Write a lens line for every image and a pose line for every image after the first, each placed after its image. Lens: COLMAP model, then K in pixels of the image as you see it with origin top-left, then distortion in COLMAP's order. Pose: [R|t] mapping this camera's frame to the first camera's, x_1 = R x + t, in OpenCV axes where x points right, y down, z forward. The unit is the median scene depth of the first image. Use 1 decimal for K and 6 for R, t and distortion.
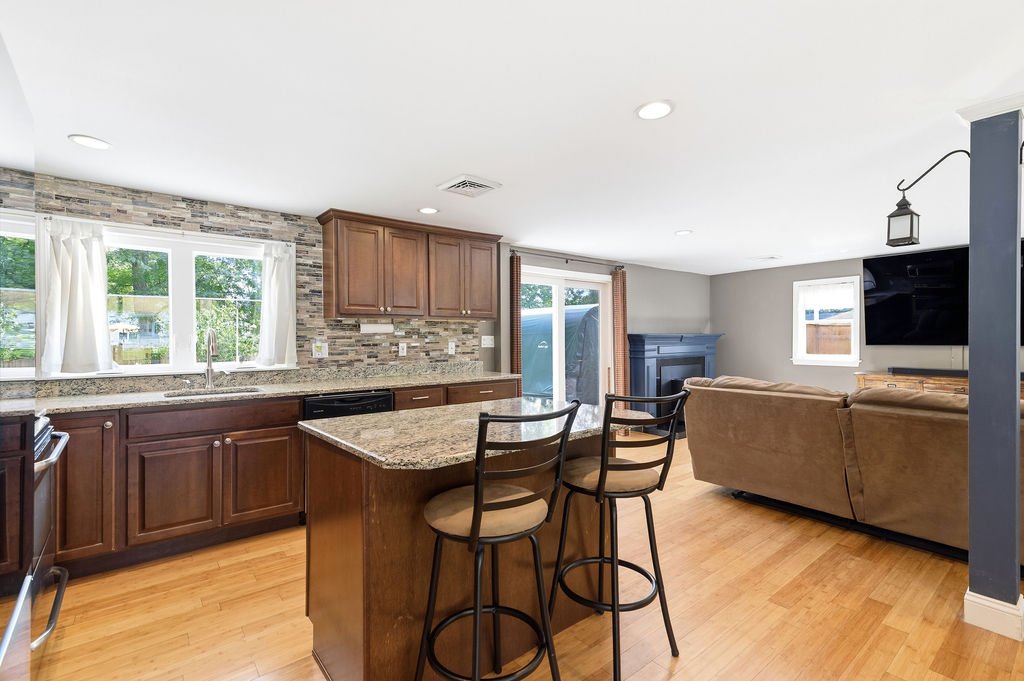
lens RADIAL K [[461.6, 0, 512.0], [0, 461.6, 340.5], [0, 0, 1]] dist [0.000397, 0.000124]
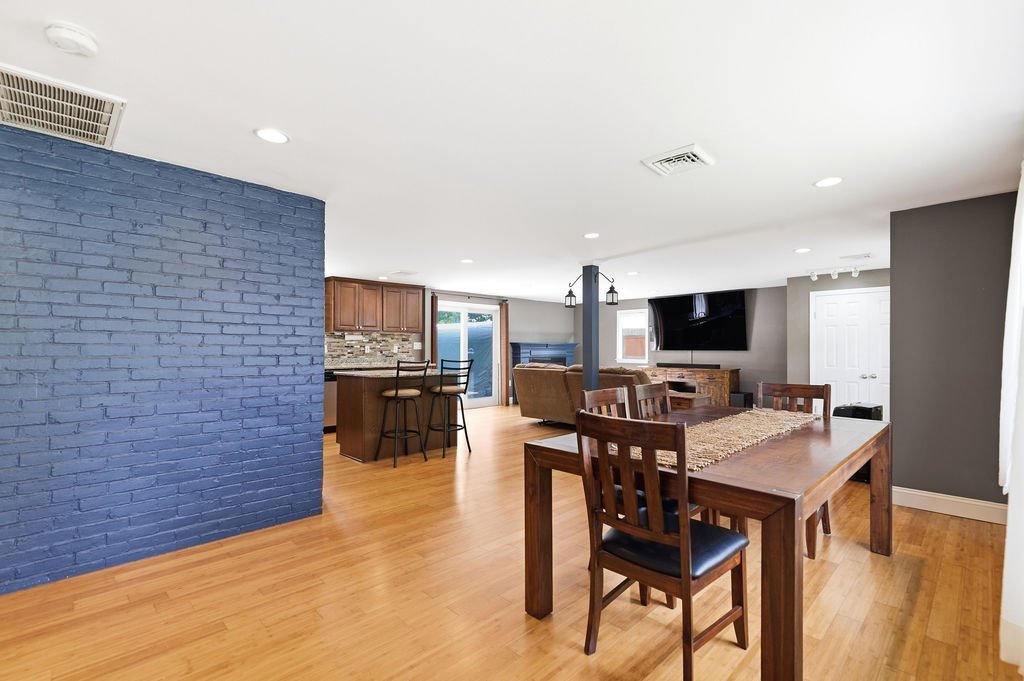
lens RADIAL K [[460.7, 0, 511.6], [0, 460.7, 349.2], [0, 0, 1]] dist [0.001831, 0.000177]
pose [[0.994989, 0.007133, 0.099726, 0.141873], [-0.006807, 0.999970, -0.003613, 0.021016], [-0.099748, 0.002916, 0.995008, -0.835085]]
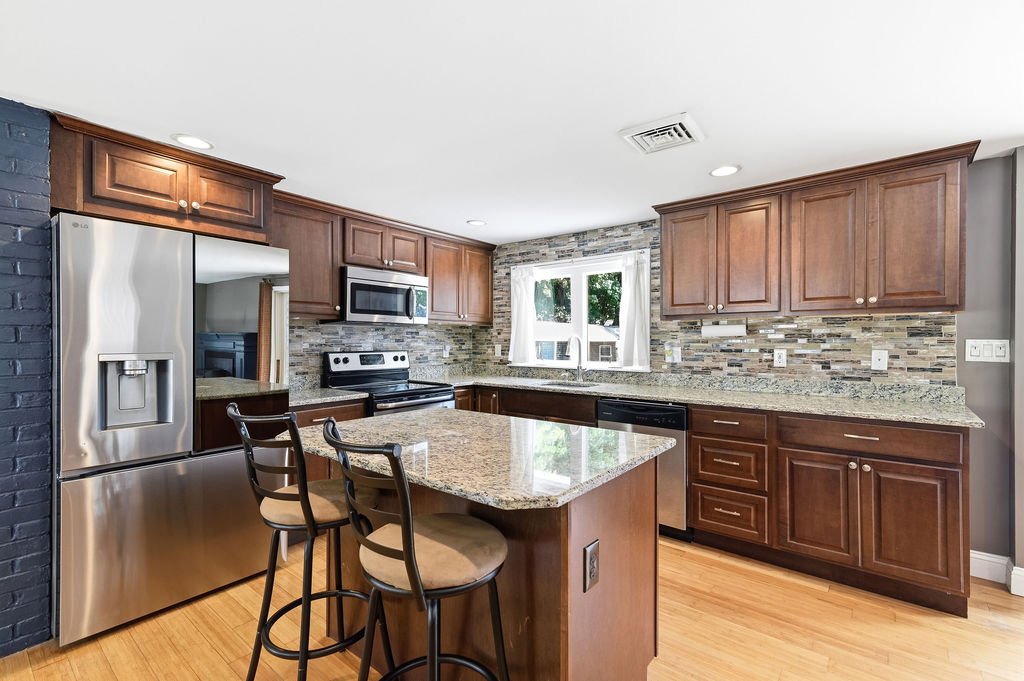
lens RADIAL K [[454.3, 0, 512.0], [0, 454.3, 340.5], [0, 0, 1]] dist [0.002324, 0.000355]
pose [[0.207908, 0.003772, -0.978141, 0.385054], [-0.008395, 0.999963, 0.002072, -0.006506], [0.978112, 0.007781, 0.207932, 0.429964]]
